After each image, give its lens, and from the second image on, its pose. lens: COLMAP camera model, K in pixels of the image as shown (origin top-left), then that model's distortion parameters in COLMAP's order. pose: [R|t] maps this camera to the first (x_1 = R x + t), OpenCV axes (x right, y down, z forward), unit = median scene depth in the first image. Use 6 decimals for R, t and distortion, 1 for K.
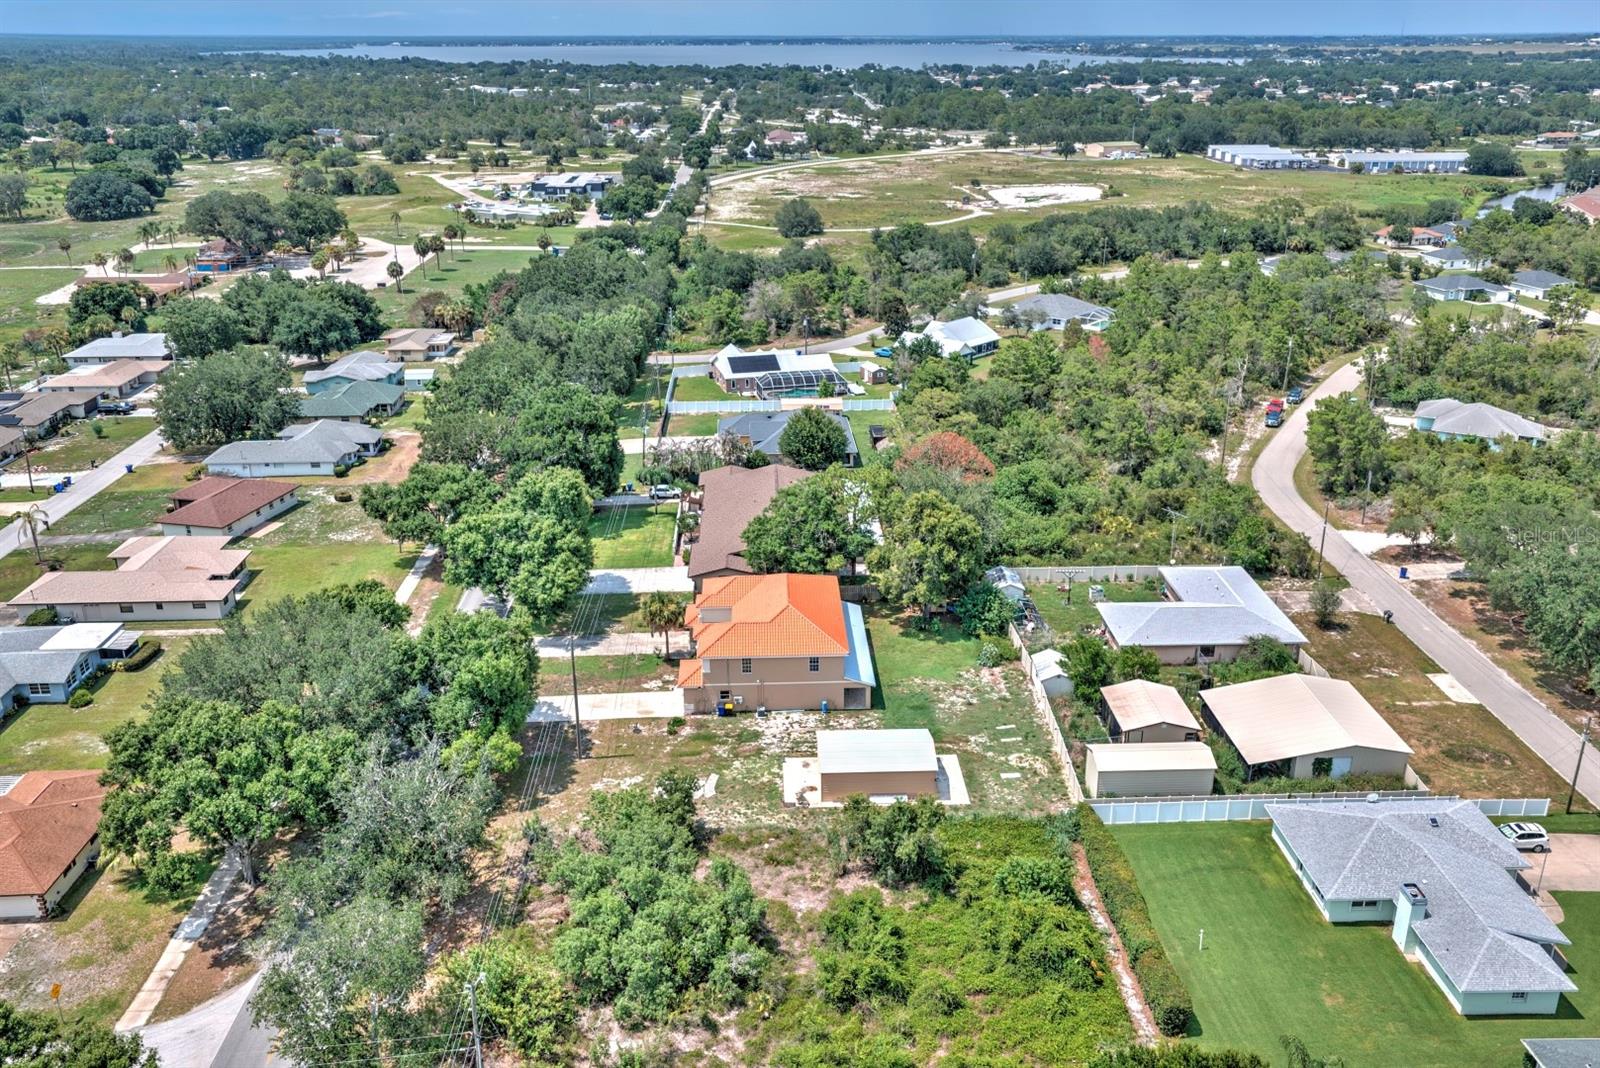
lens RADIAL K [[1294.3, 0, 807.1], [0, 1294.3, 535.5], [0, 0, 1]] dist [0.035283, -0.054436]
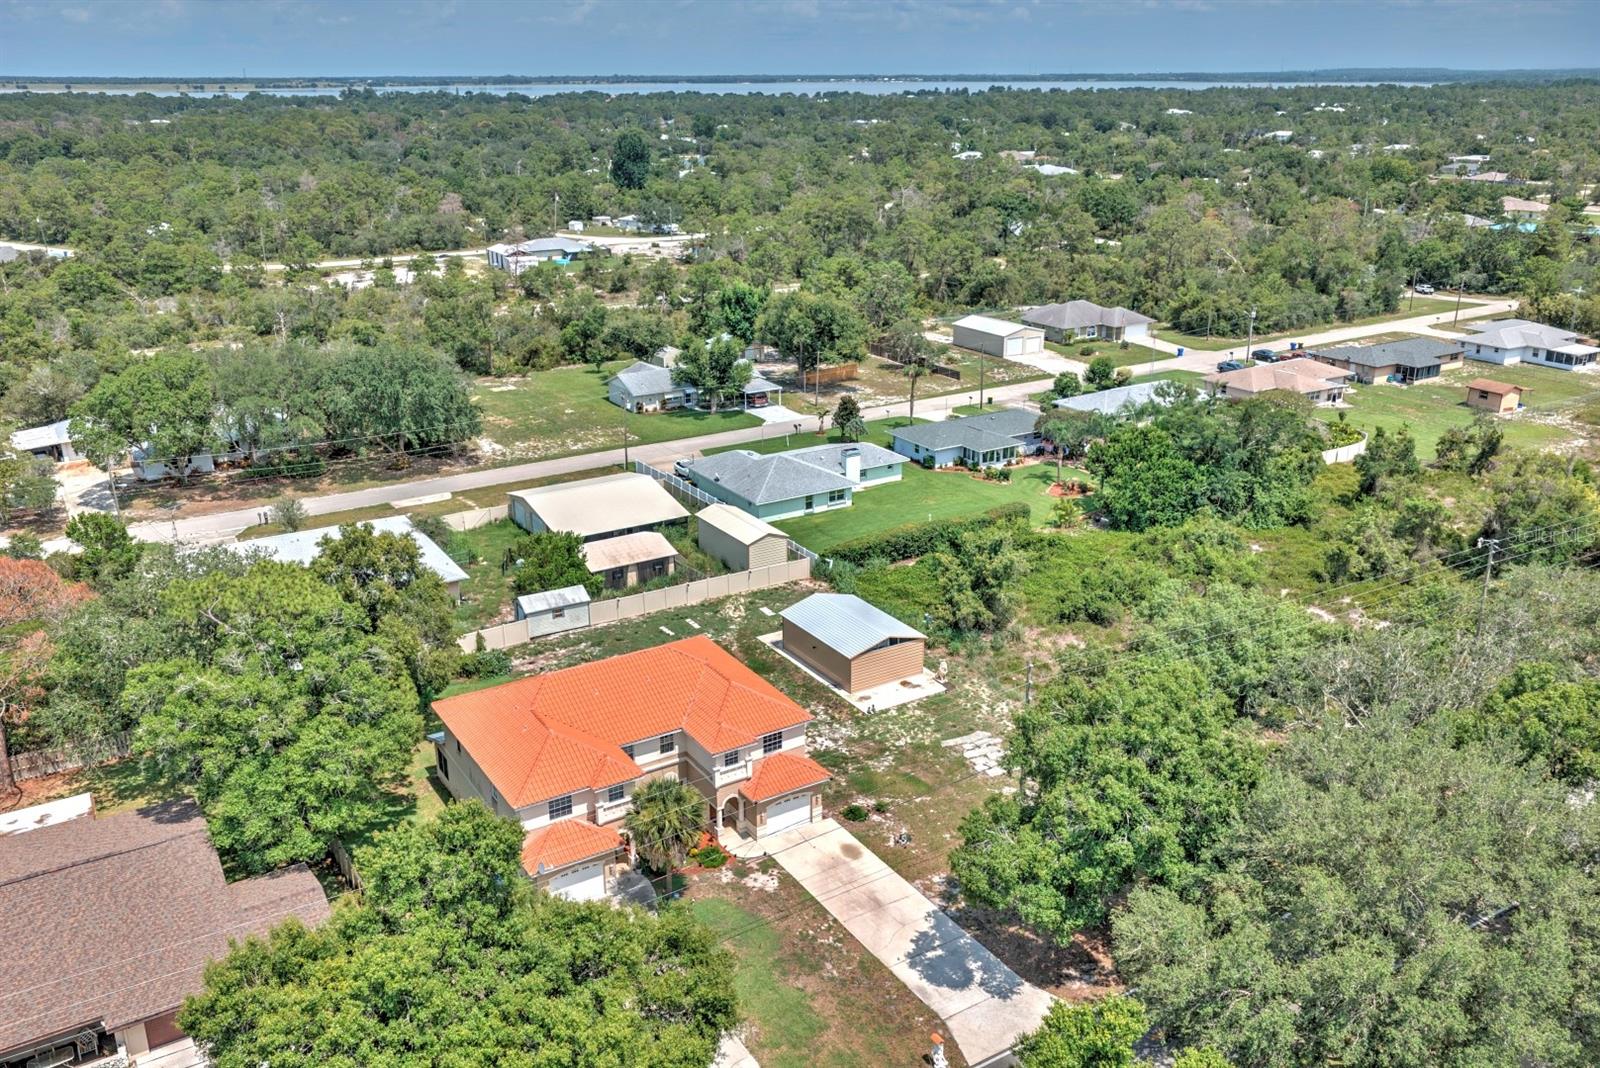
lens RADIAL K [[1294.3, 0, 807.1], [0, 1294.3, 535.5], [0, 0, 1]] dist [0.035283, -0.054436]
pose [[-0.490845, -0.284926, 0.823340, -0.477775], [0.318658, 0.820825, 0.474028, -0.233343], [-0.810881, 0.495038, -0.312105, 0.944848]]
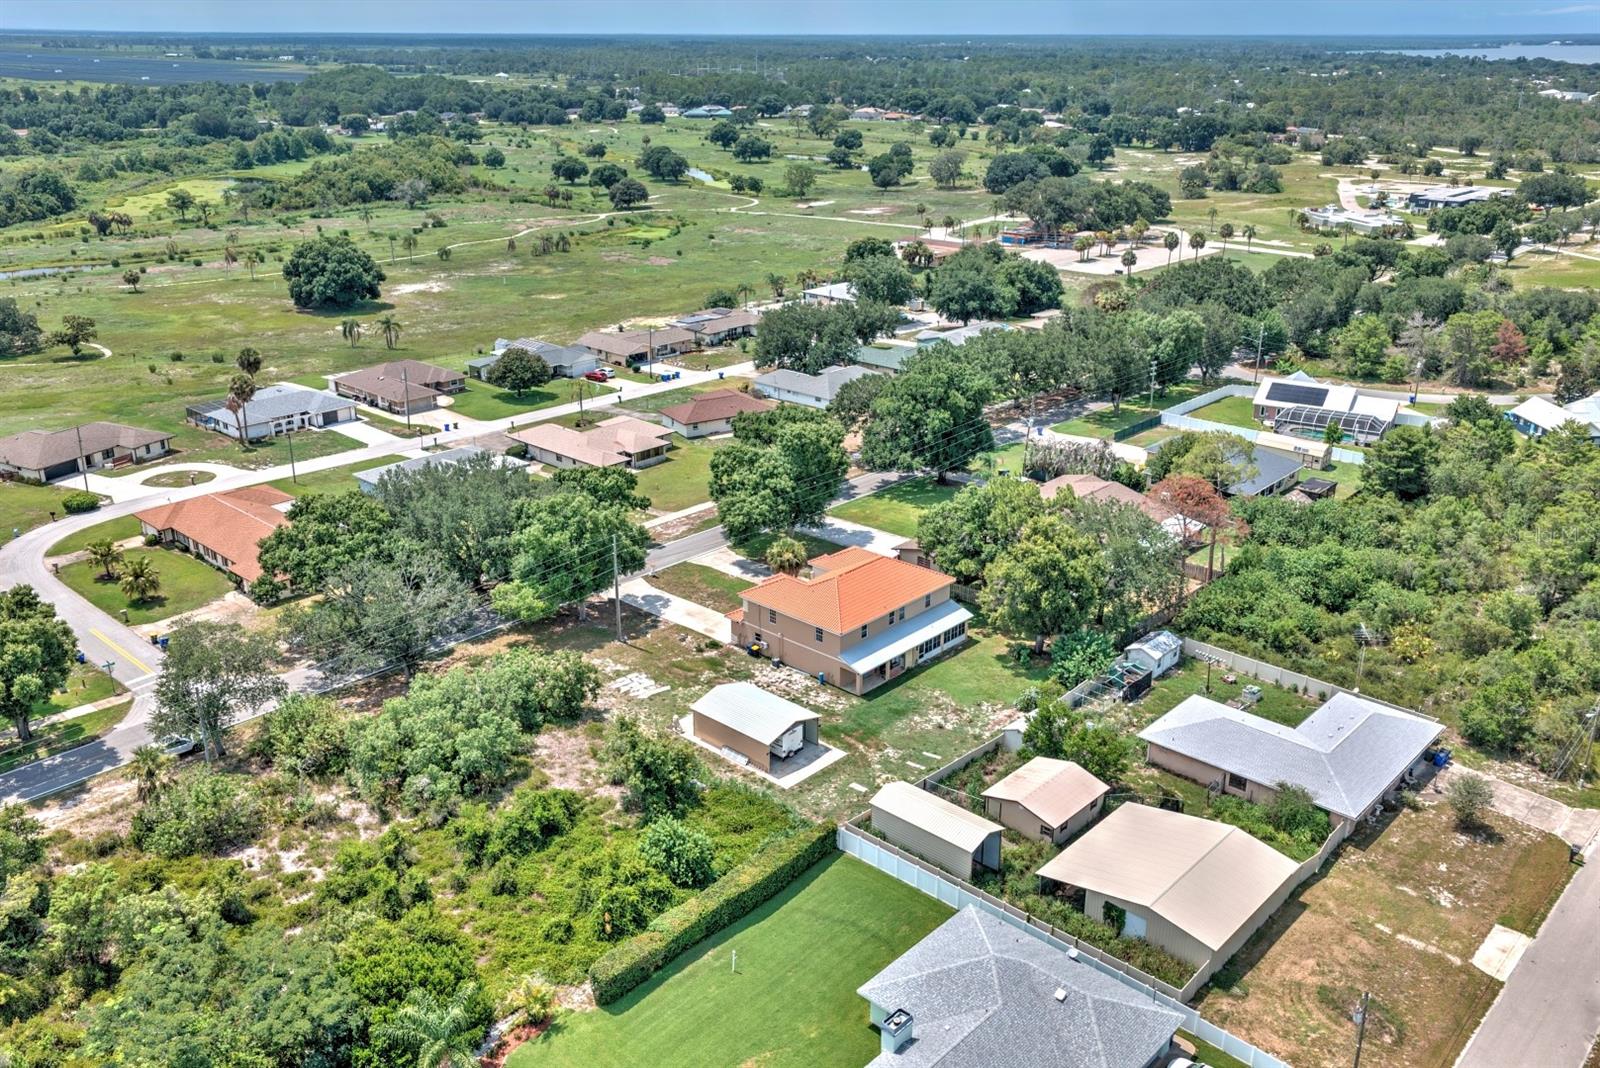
lens RADIAL K [[1294.3, 0, 807.1], [0, 1294.3, 535.5], [0, 0, 1]] dist [0.035283, -0.054436]
pose [[0.707315, 0.256866, -0.658578, 0.549104], [-0.256508, 0.961408, 0.099489, -0.064862], [0.658718, 0.098560, 0.745907, 0.170591]]
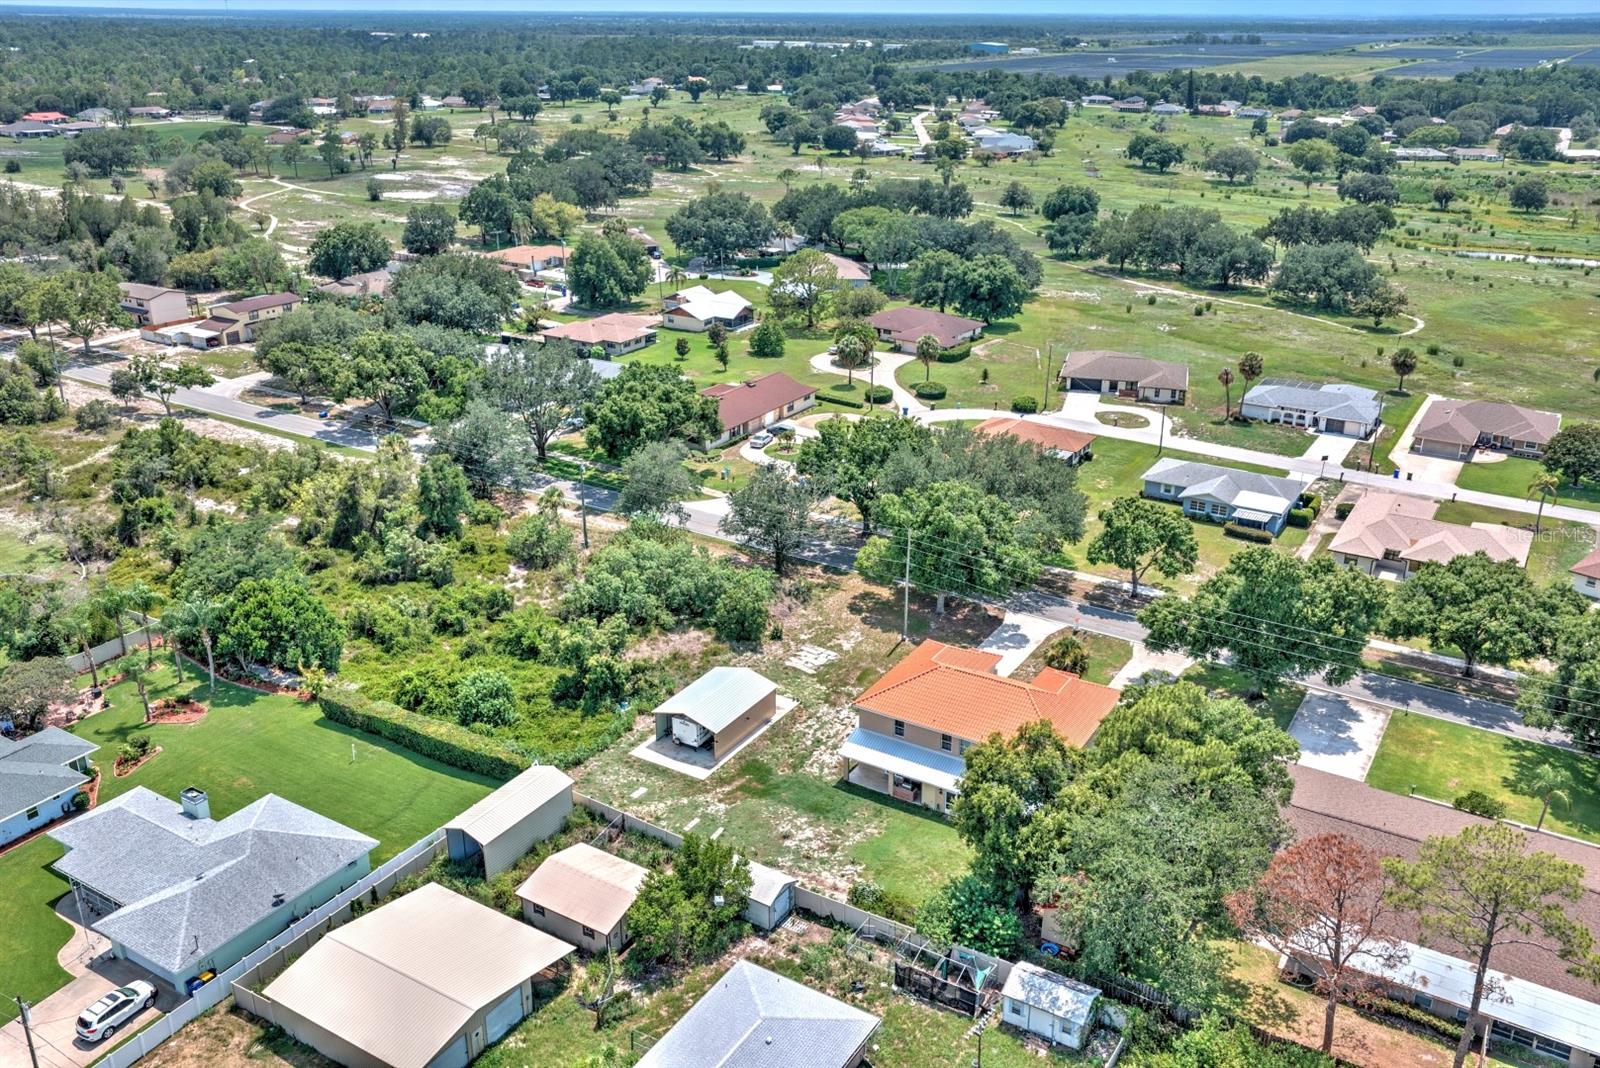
lens RADIAL K [[1294.3, 0, 807.1], [0, 1294.3, 535.5], [0, 0, 1]] dist [0.035283, -0.054436]
pose [[-0.549767, 0.310900, -0.775305, 0.579639], [-0.303202, 0.790581, 0.532025, -0.382119], [0.778348, 0.527564, -0.340369, 0.997270]]
